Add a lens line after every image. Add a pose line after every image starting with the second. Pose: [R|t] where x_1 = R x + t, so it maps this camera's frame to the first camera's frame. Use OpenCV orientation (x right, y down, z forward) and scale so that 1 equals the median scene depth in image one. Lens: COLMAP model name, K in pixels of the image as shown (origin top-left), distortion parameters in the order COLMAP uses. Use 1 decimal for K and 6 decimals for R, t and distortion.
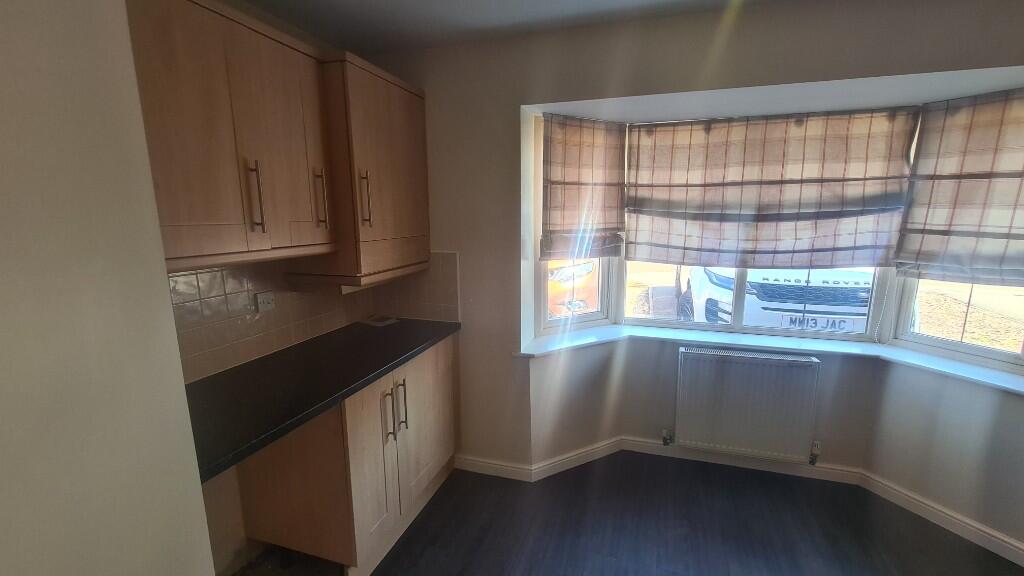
lens RADIAL K [[420.4, 0, 512.0], [0, 420.4, 290.3], [0, 0, 1]] dist [0.008410, -0.000334]
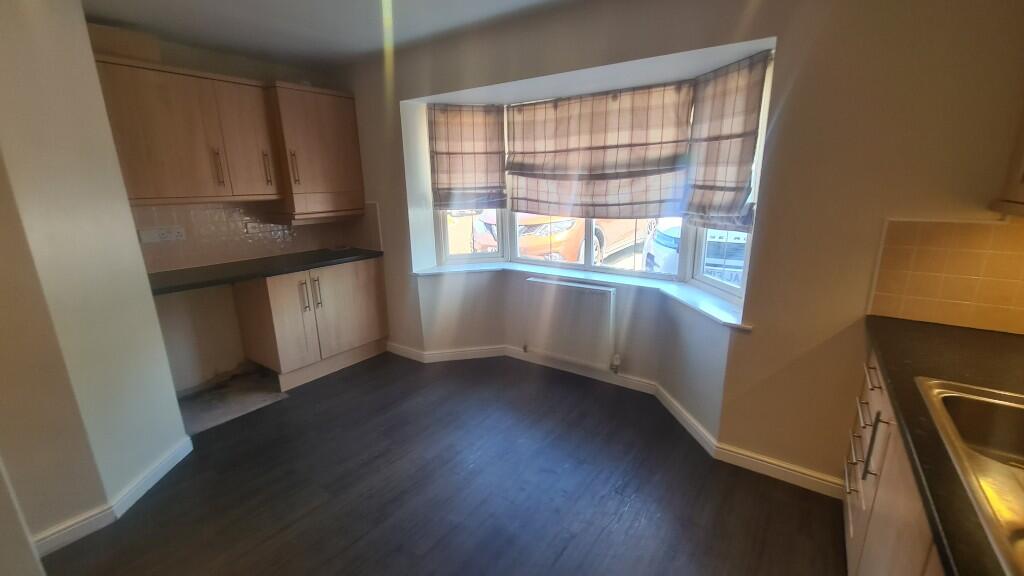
lens RADIAL K [[420.4, 0, 518.1], [0, 420.4, 288.5], [0, 0, 1]] dist [0.008410, -0.000334]
pose [[0.950069, 0.067301, -0.304695, 0.796245], [-0.045831, 0.995971, 0.077083, 0.072269], [0.308655, -0.059269, 0.949326, -0.274956]]
